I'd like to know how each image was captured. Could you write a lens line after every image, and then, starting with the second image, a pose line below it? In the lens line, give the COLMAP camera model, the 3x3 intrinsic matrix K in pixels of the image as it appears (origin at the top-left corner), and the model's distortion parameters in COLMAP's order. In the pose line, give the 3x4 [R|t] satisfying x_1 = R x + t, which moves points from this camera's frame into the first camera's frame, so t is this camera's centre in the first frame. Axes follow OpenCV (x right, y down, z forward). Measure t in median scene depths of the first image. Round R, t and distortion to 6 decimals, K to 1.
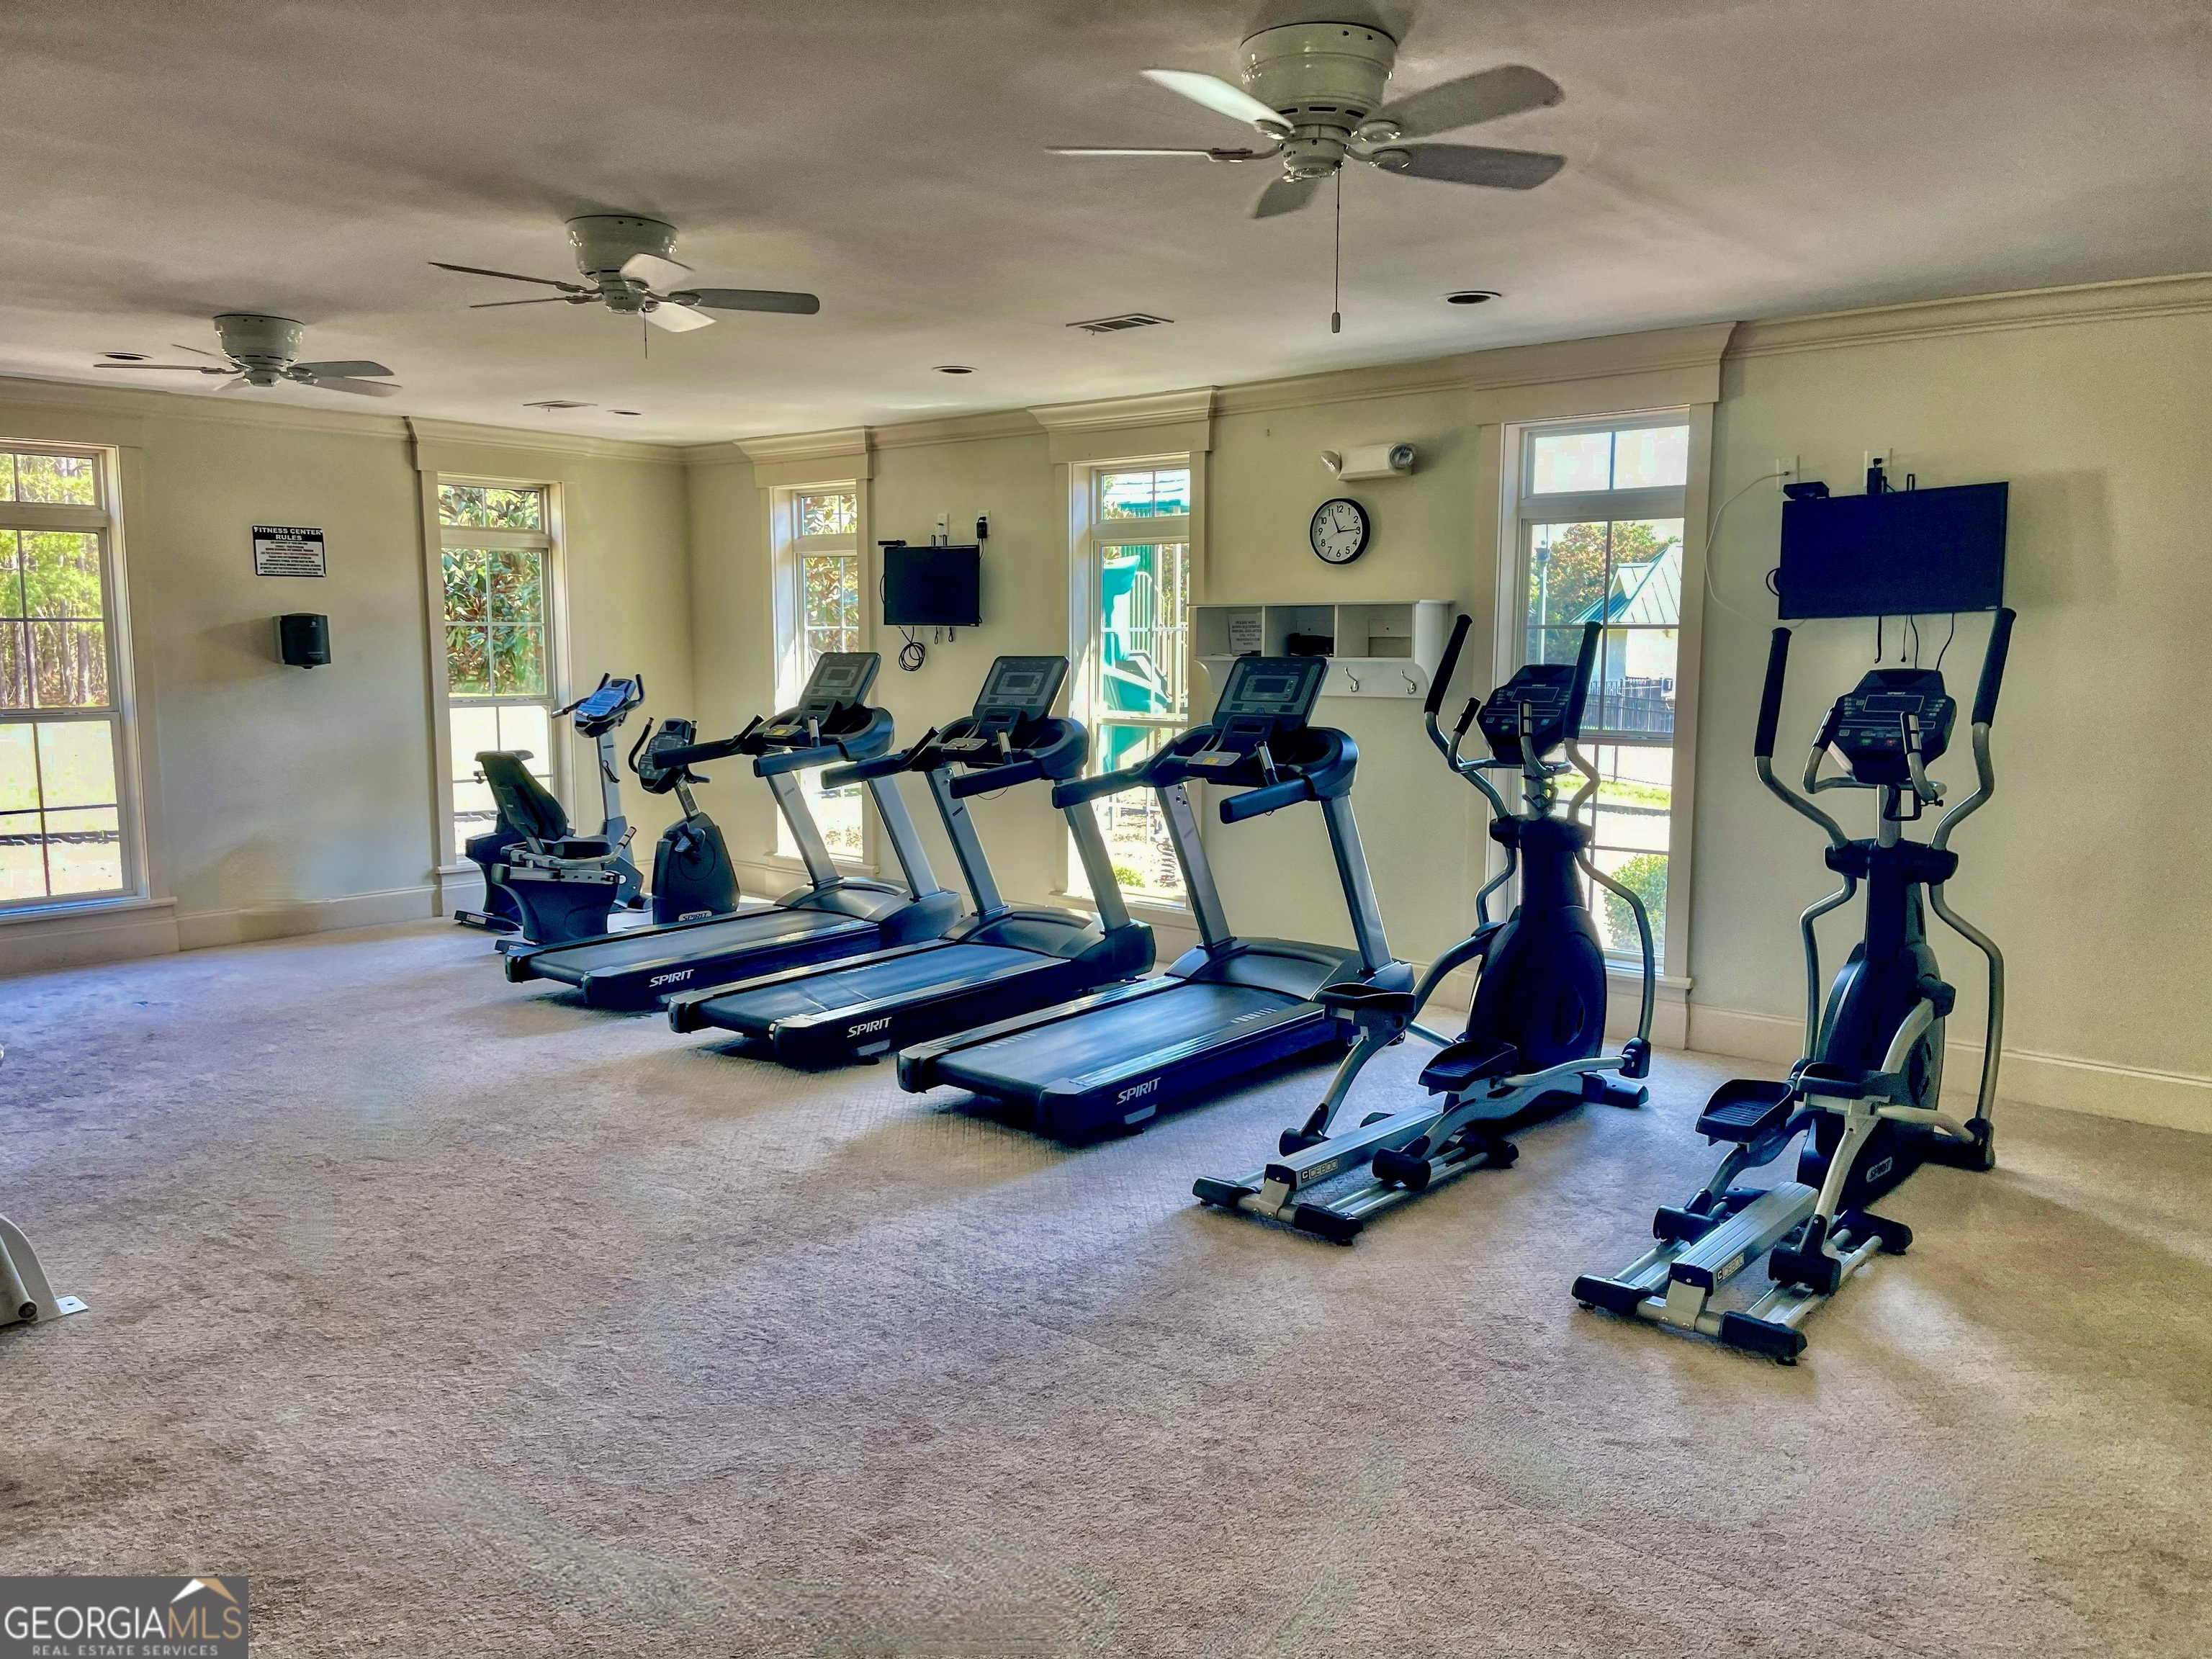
lens RADIAL K [[1693.0, 0, 1106.0], [0, 1693.0, 829.5], [0, 0, 1]] dist [0.031763, -0.011258]
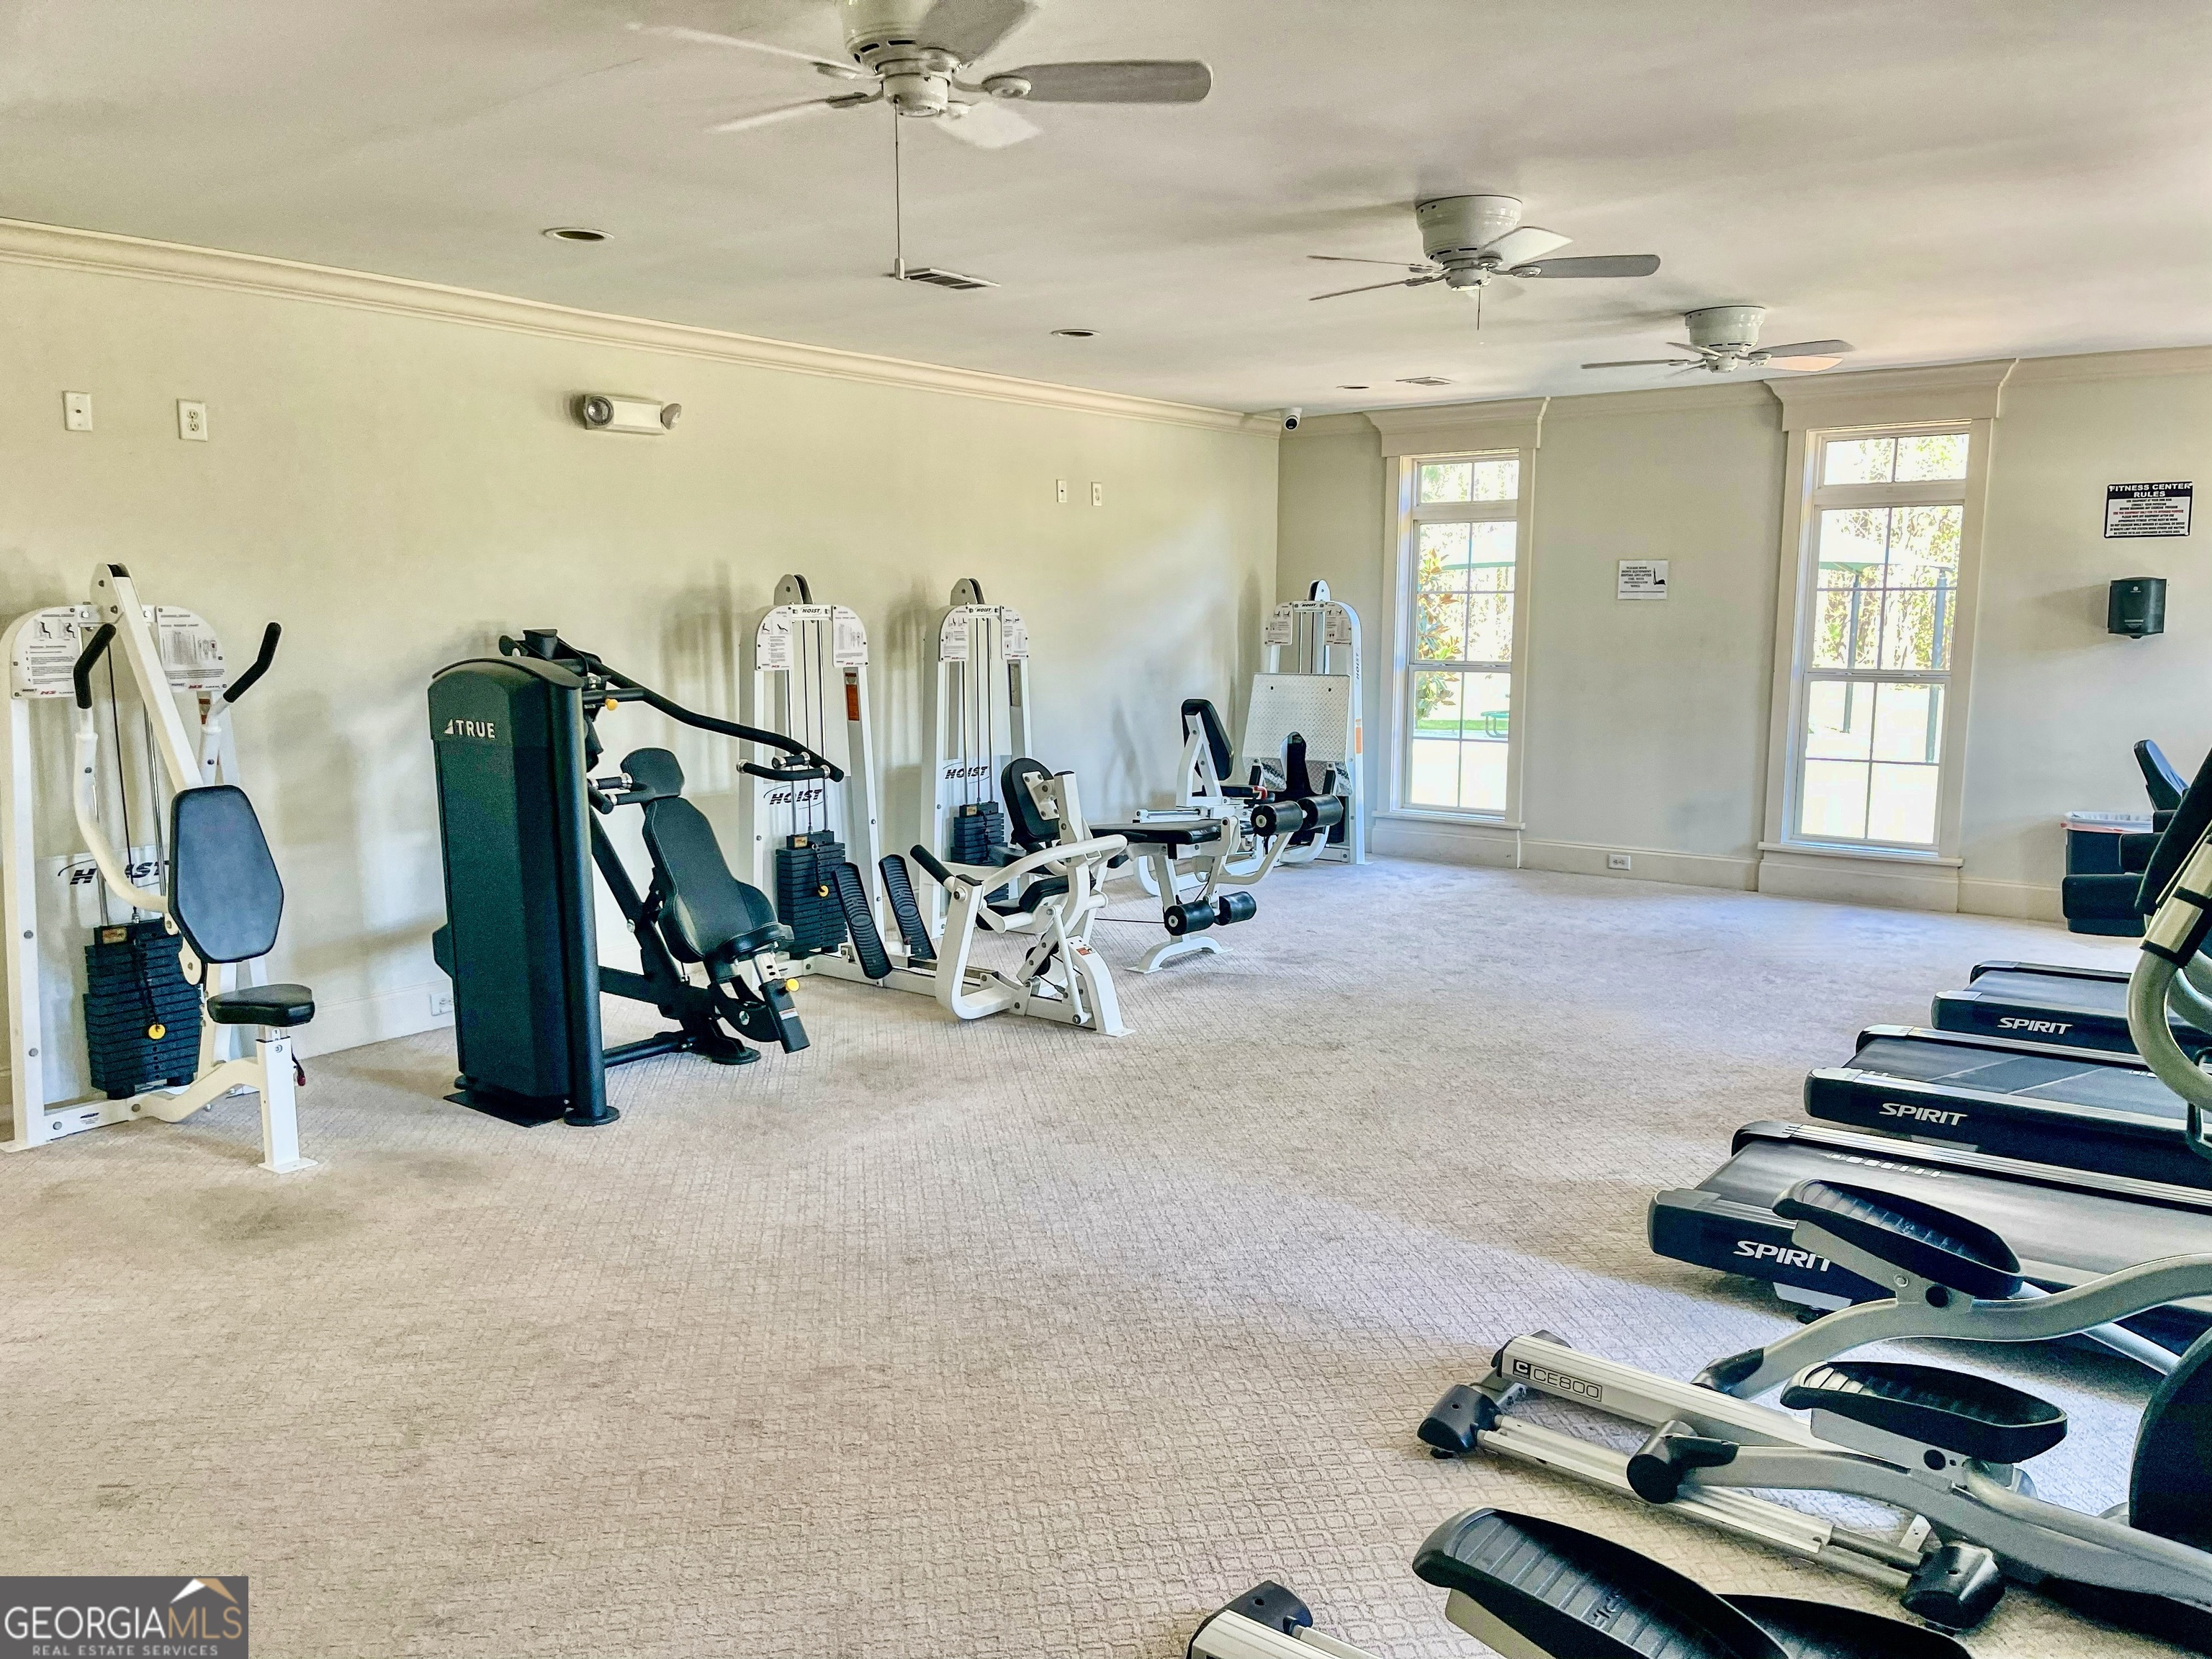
lens RADIAL K [[1693.0, 0, 1106.0], [0, 1693.0, 829.5], [0, 0, 1]] dist [0.031763, -0.011258]
pose [[0.045646, 0.134605, -0.989847, 0.432305], [-0.118152, 0.984653, 0.128450, -0.048006], [0.991946, 0.111089, 0.060850, 0.423560]]
